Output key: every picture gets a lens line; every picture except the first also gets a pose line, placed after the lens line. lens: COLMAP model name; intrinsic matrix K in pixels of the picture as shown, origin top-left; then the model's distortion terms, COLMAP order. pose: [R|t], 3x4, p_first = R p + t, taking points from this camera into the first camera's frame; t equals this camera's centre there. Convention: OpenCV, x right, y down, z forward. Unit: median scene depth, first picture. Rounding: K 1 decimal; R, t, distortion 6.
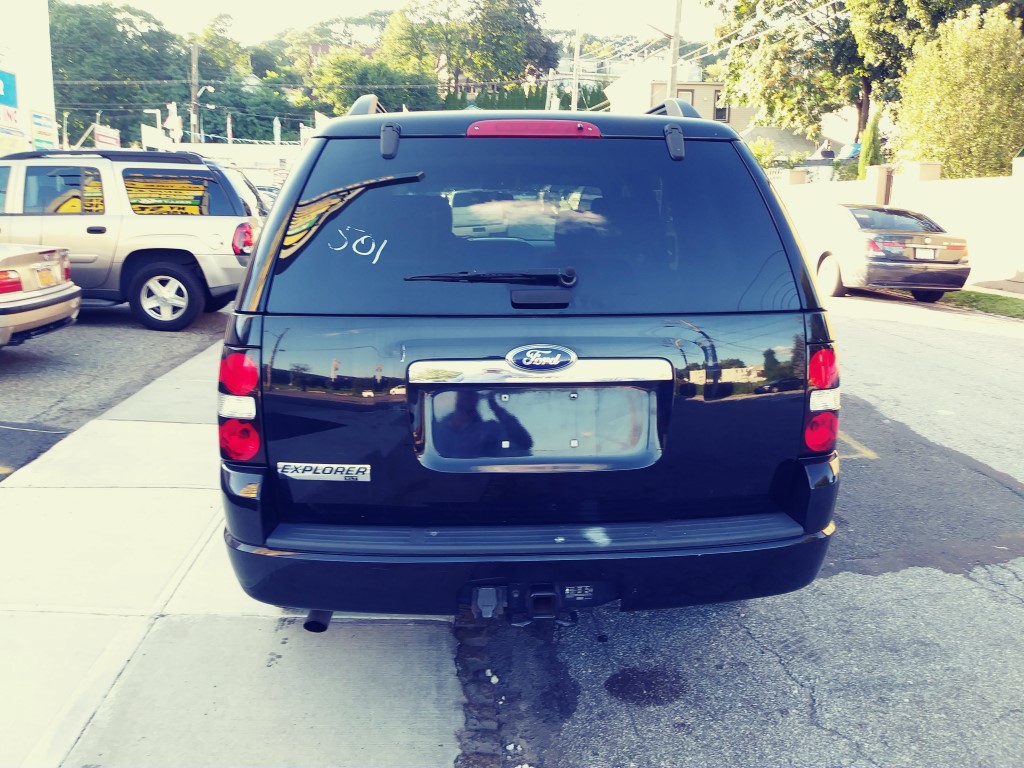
lens RADIAL K [[822.5, 0, 516.0], [0, 822.5, 378.1], [0, 0, 1]] dist [0.053530, -0.104891]
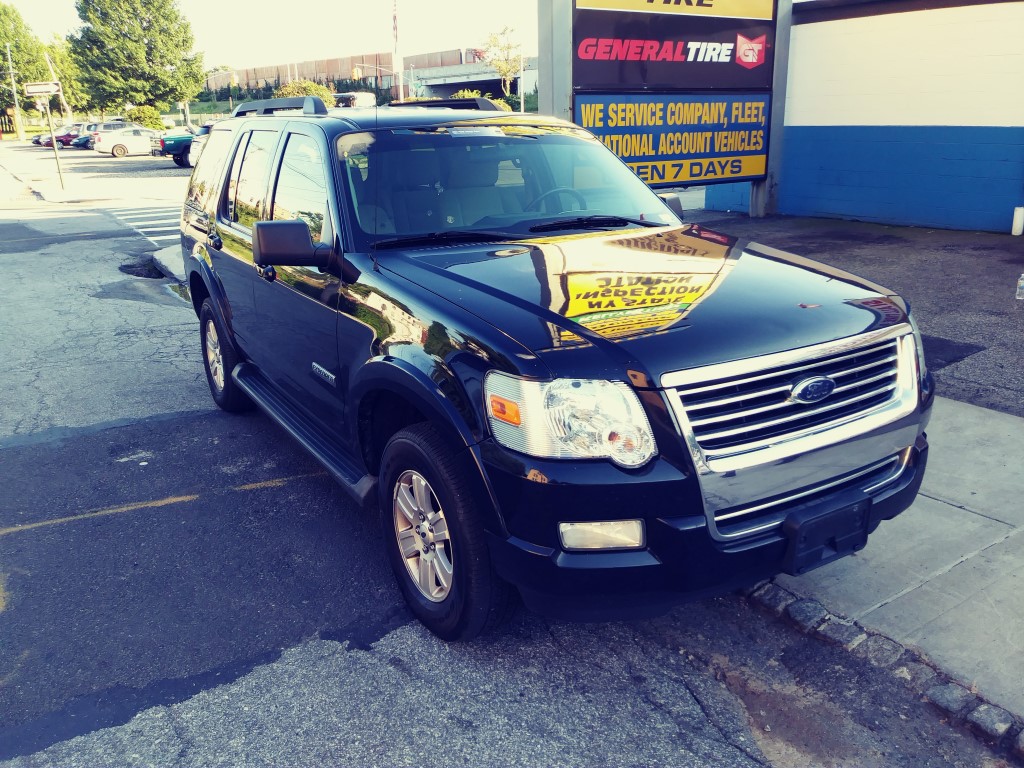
lens RADIAL K [[822.5, 0, 516.2], [0, 822.5, 383.7], [0, 0, 1]] dist [0.053530, -0.104891]
pose [[-0.880458, 0.148403, -0.450300, 0.046510], [-0.082520, 0.887290, 0.453769, -0.053671], [0.466888, 0.436684, -0.768976, 0.241210]]
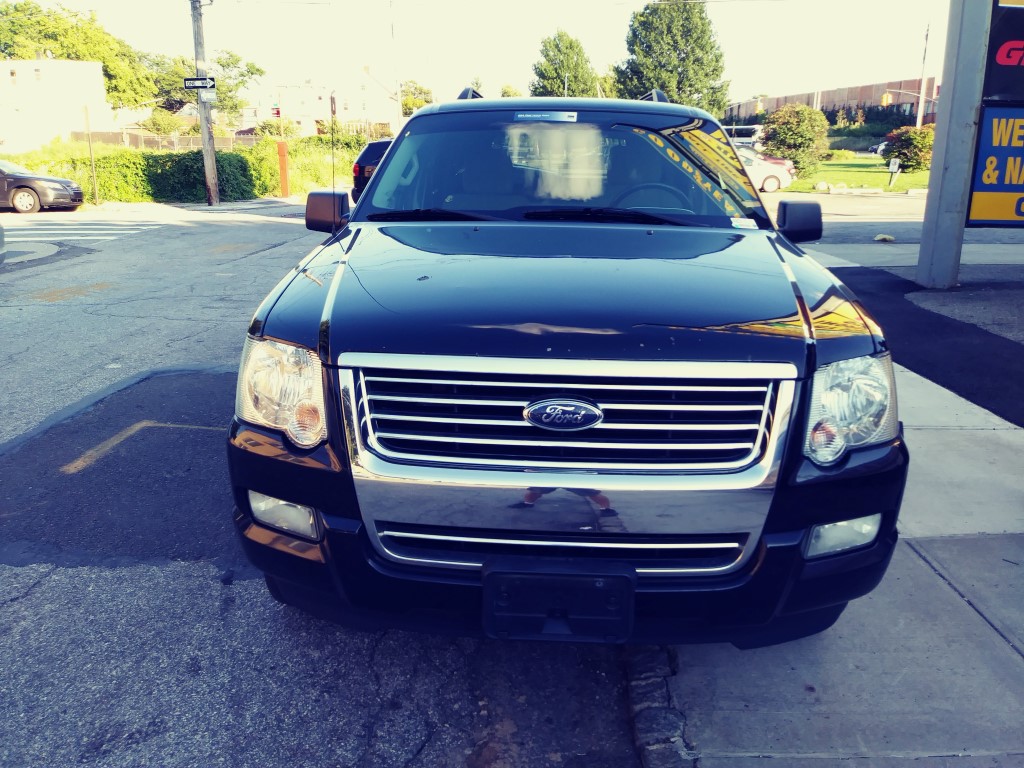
lens RADIAL K [[822.5, 0, 505.3], [0, 822.5, 380.1], [0, 0, 1]] dist [0.053530, -0.104891]
pose [[-0.993961, -0.046958, 0.099174, -0.008747], [0.002327, 0.894582, 0.446897, -0.049920], [-0.109705, 0.444430, -0.889071, 0.247226]]
